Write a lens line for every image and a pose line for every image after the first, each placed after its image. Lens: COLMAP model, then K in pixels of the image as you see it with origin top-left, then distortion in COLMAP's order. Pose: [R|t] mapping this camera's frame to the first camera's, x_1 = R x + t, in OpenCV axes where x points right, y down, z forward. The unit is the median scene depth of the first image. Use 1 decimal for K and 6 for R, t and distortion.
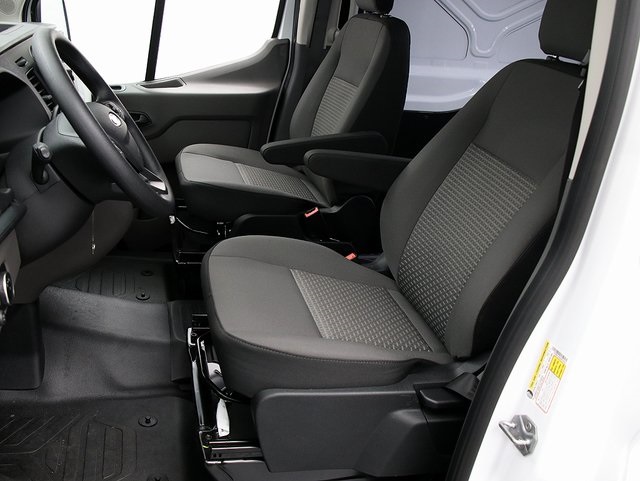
lens RADIAL K [[627.6, 0, 320.0], [0, 627.6, 240.5], [0, 0, 1]] dist [-0.146549, 0.144870]
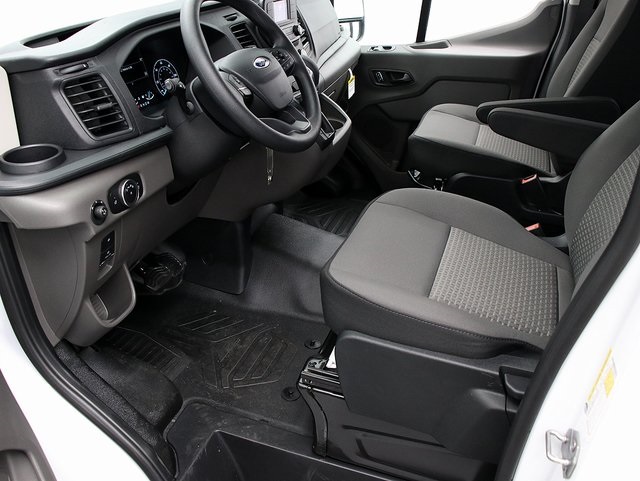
lens RADIAL K [[590.8, 0, 320.0], [0, 590.8, 240.5], [0, 0, 1]] dist [-0.194400, 0.159242]
pose [[0.825871, 0.163838, -0.539532, 0.259867], [-0.132432, 0.986450, 0.096837, 0.004985], [0.548087, -0.008523, 0.836378, 0.118230]]
